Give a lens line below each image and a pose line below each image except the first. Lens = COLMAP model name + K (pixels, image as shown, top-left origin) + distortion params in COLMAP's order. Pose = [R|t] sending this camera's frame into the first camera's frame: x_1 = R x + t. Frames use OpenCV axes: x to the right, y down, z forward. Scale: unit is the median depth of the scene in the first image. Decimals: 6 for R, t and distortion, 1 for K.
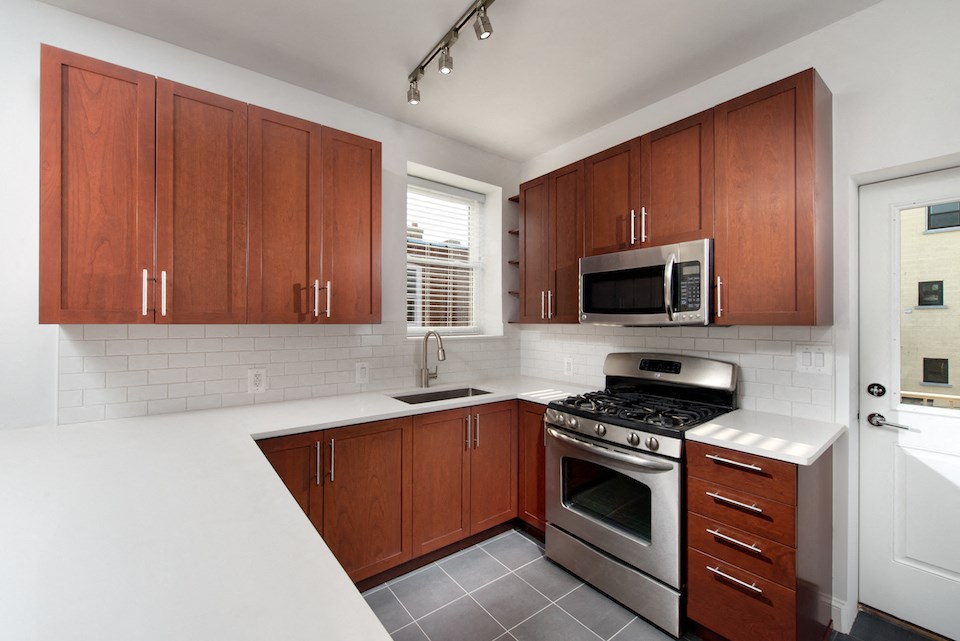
lens RADIAL K [[393.8, 0, 480.0], [0, 393.8, 320.5], [0, 0, 1]] dist [-0.001465, -0.000218]
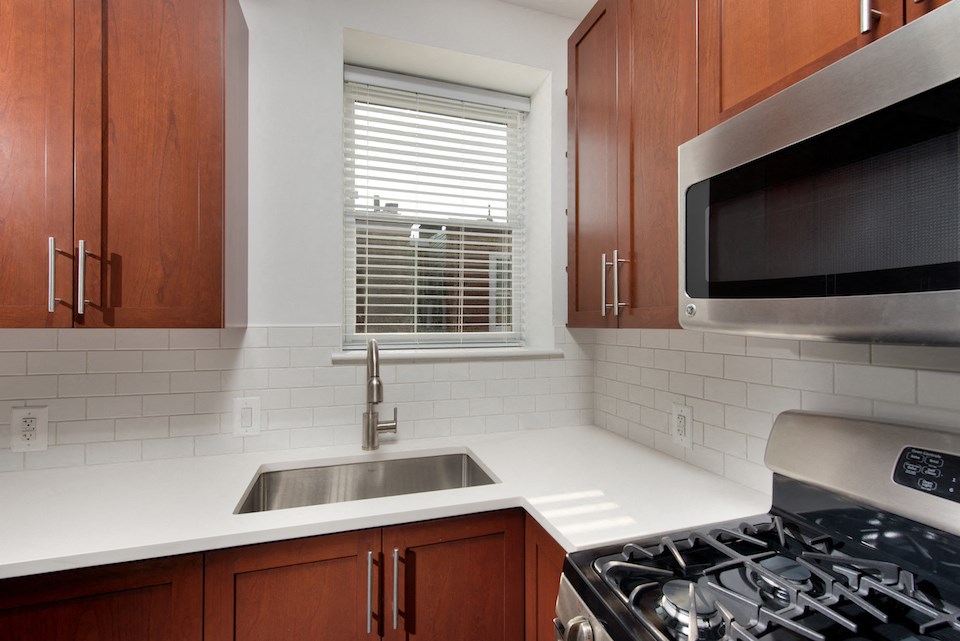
lens RADIAL K [[421.2, 0, 480.0], [0, 421.2, 320.5], [0, 0, 1]] dist [0.000780, 0.000127]
pose [[0.938049, -0.001070, -0.346500, 0.211083], [-0.000007, 0.999995, -0.003107, 0.000517], [0.346502, 0.002917, 0.938045, 0.568351]]
